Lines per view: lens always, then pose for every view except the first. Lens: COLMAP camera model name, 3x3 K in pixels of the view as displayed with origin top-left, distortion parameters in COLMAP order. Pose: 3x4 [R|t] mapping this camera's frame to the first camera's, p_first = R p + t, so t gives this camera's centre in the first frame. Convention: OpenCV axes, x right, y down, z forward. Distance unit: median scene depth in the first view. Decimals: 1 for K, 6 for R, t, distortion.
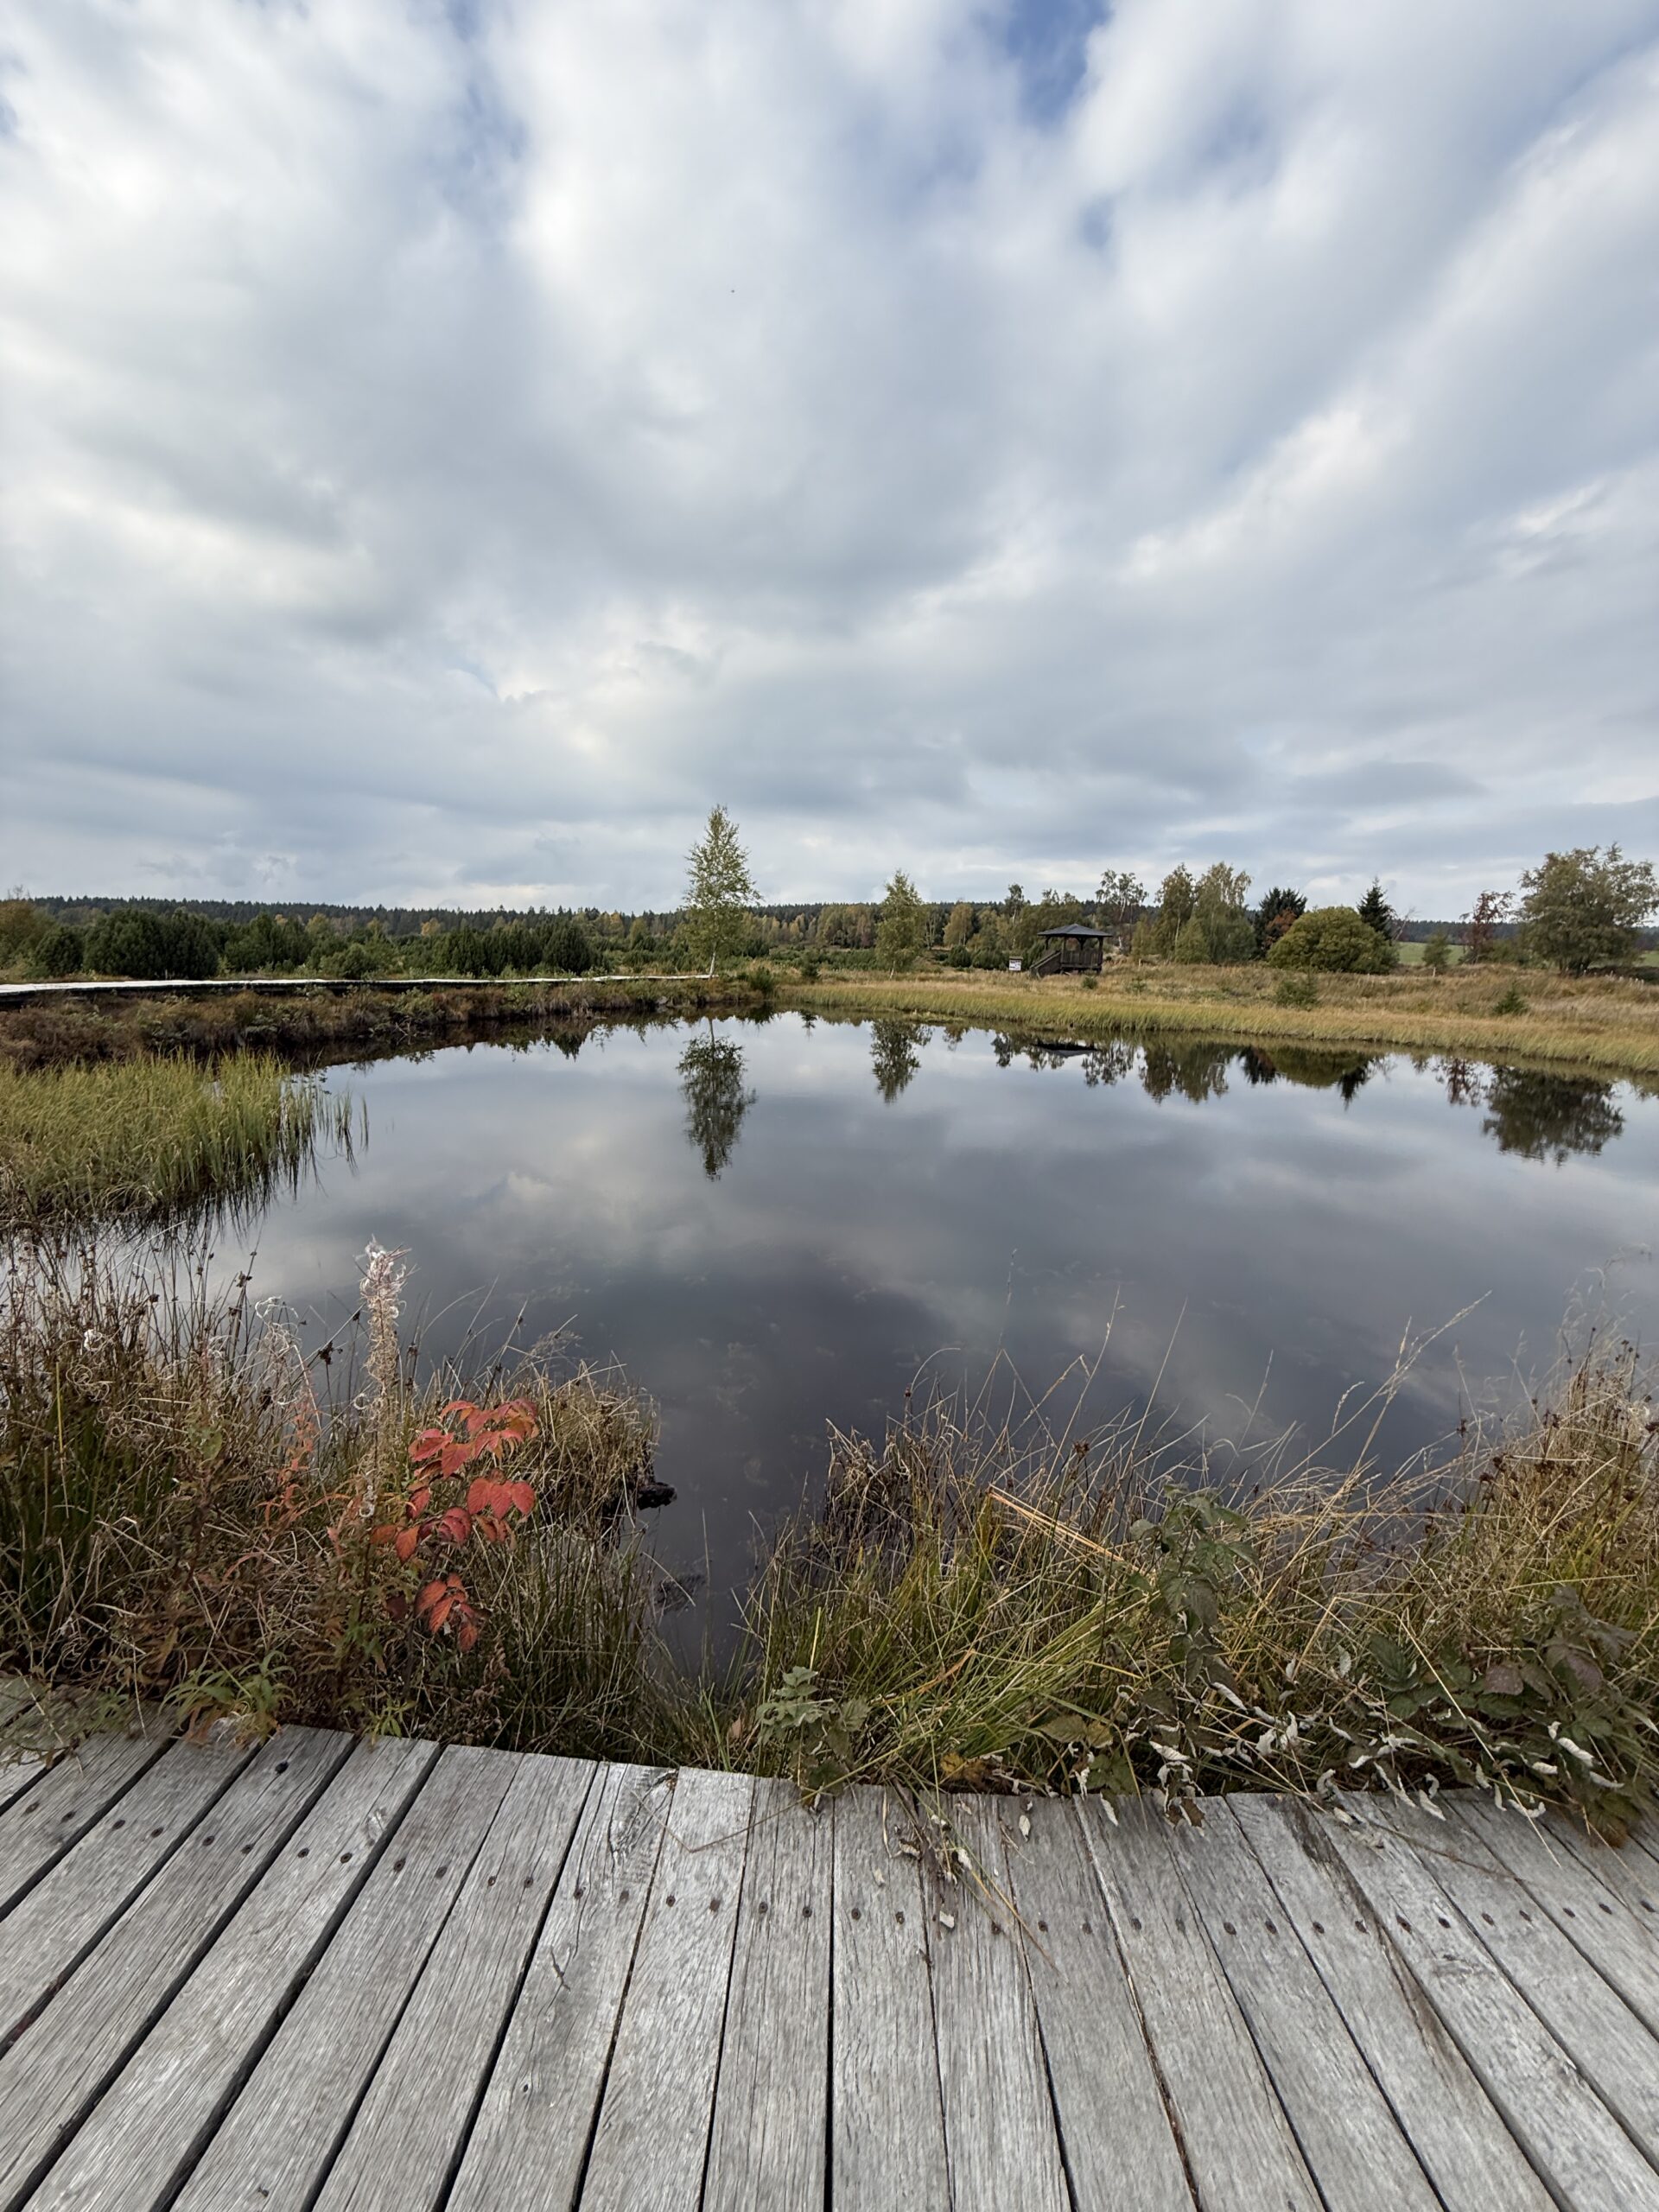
lens RADIAL K [[894.0, 0, 822.9], [0, 894.0, 1119.7], [0, 0, 1]] dist [0.007934, -0.000002]
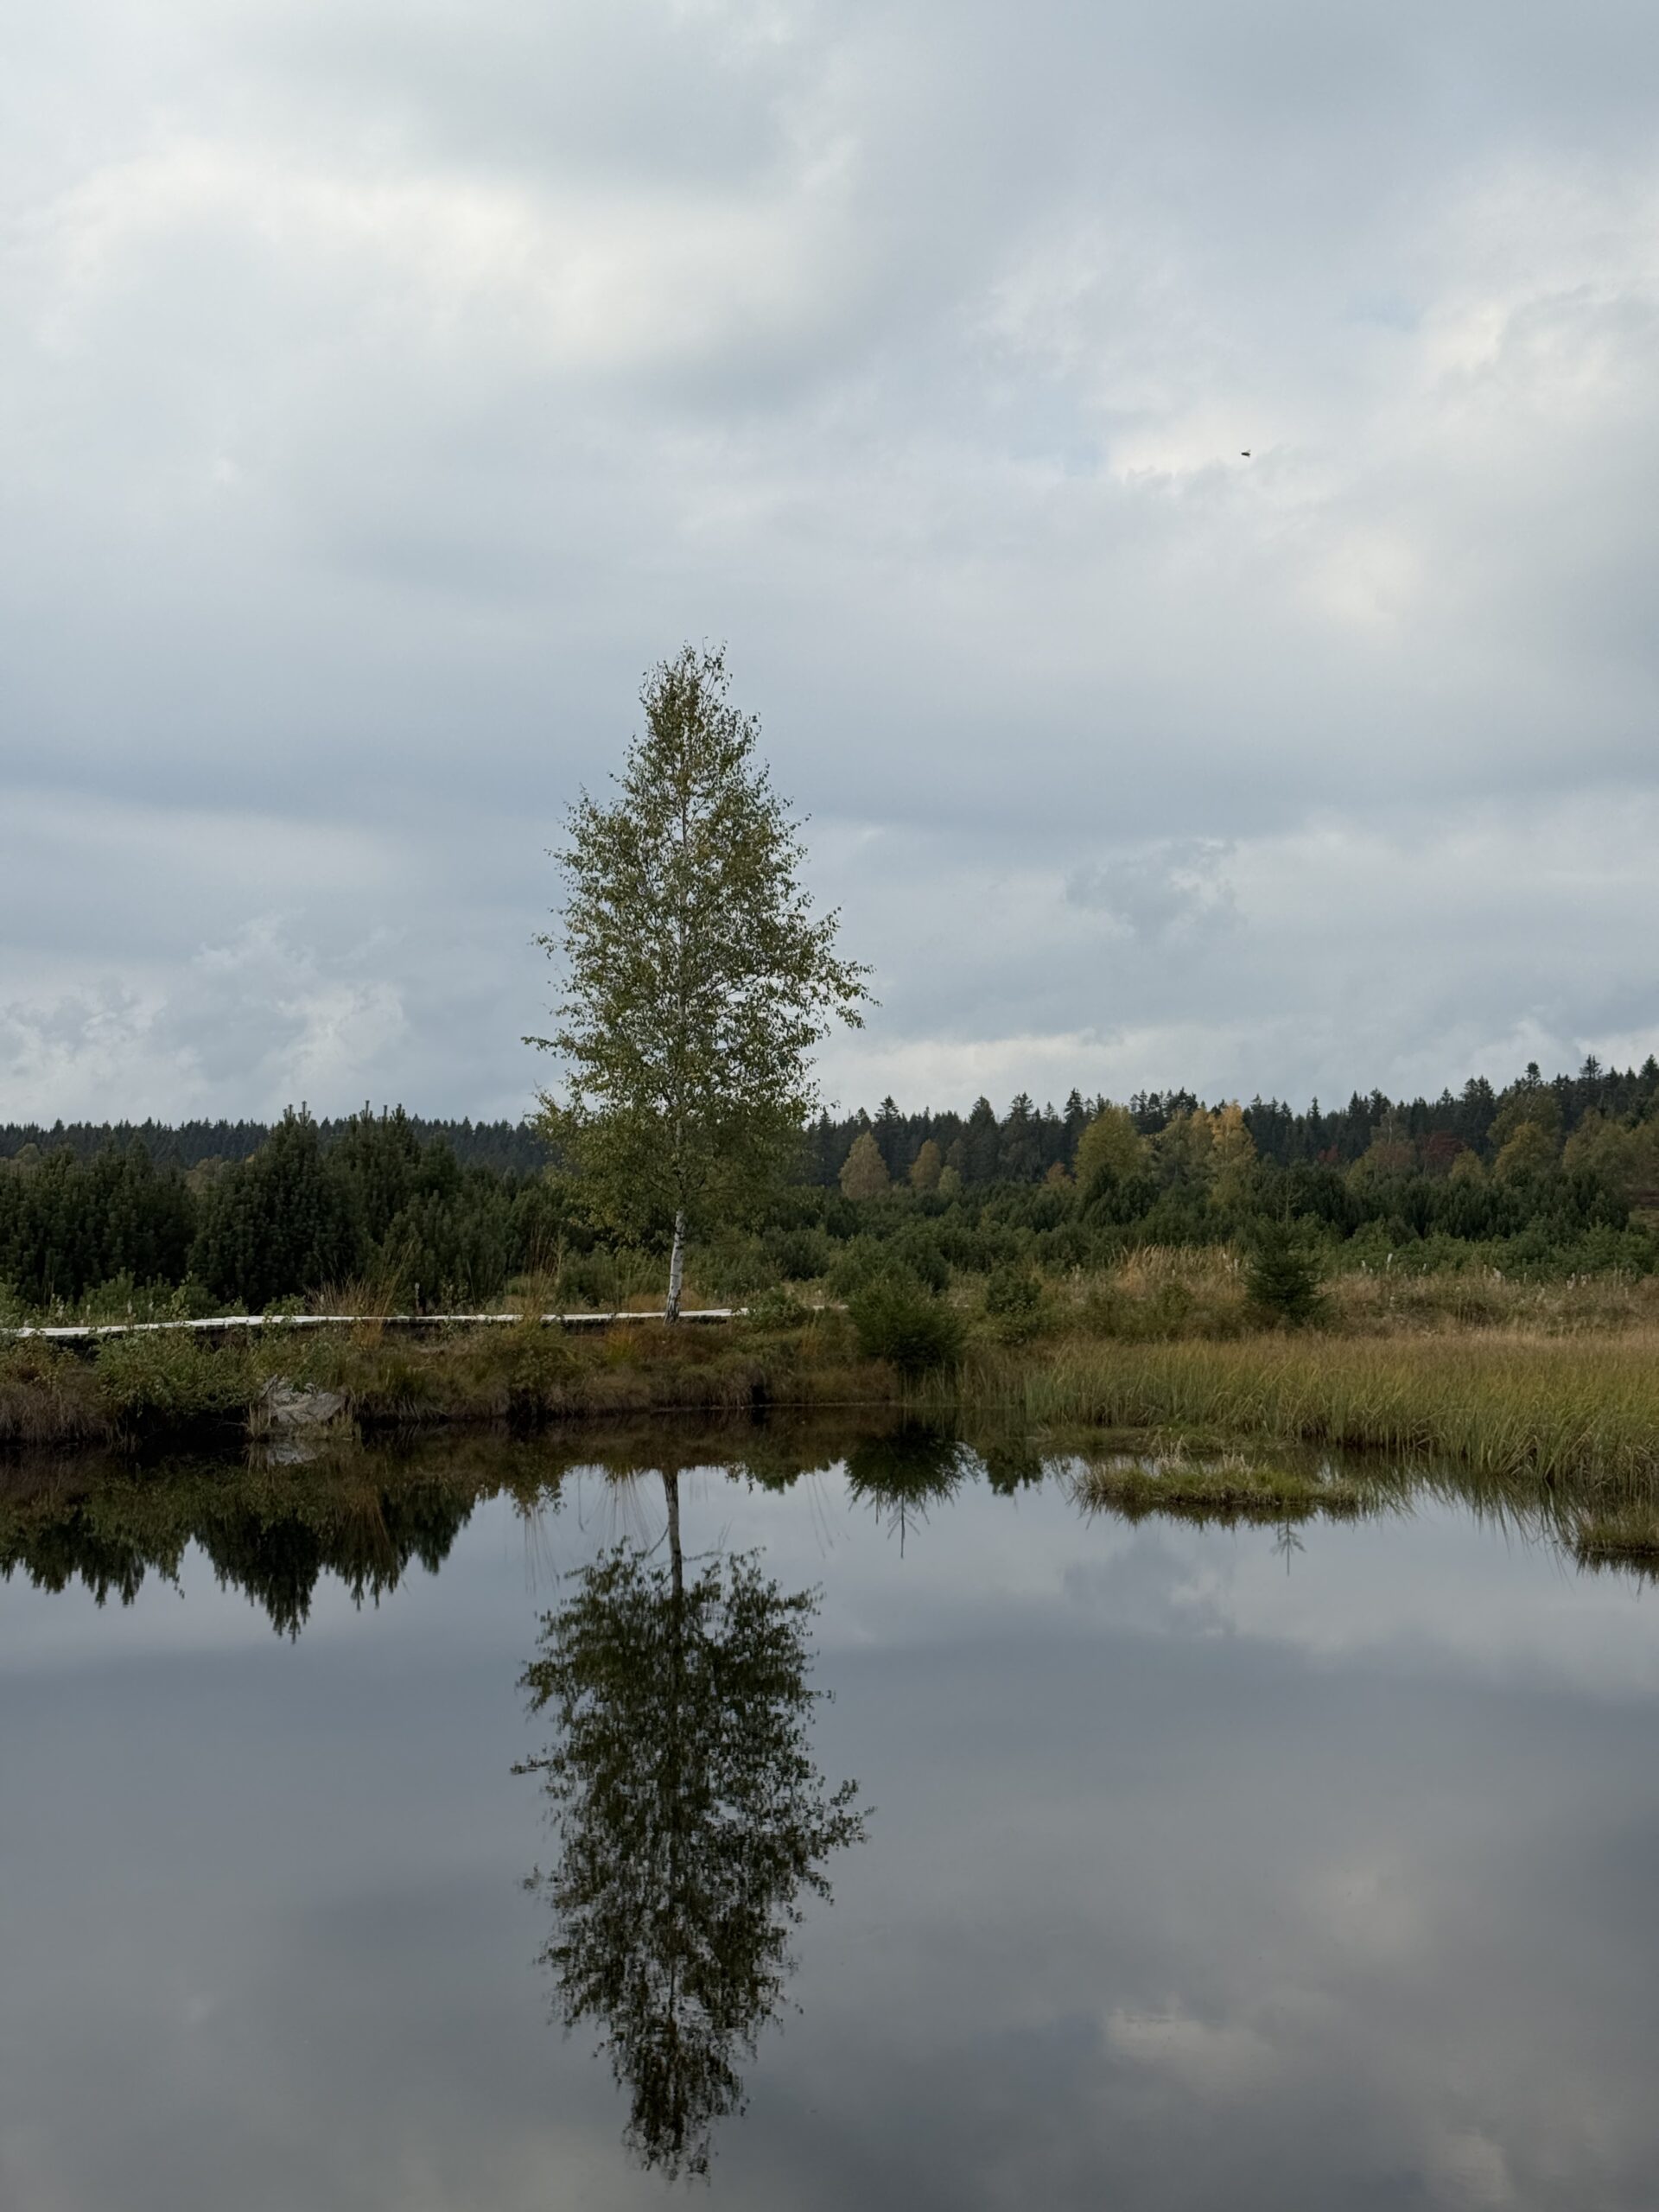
lens RADIAL K [[3092.3, 0, 829.5], [0, 3092.3, 1106.0], [0, 0, 1]] dist [0.156758, -0.011179]
pose [[0.922199, -0.044231, -0.384179, 0.234930], [-0.043364, 0.975345, -0.216385, -0.028856], [0.384278, 0.216209, 0.897543, 0.216983]]
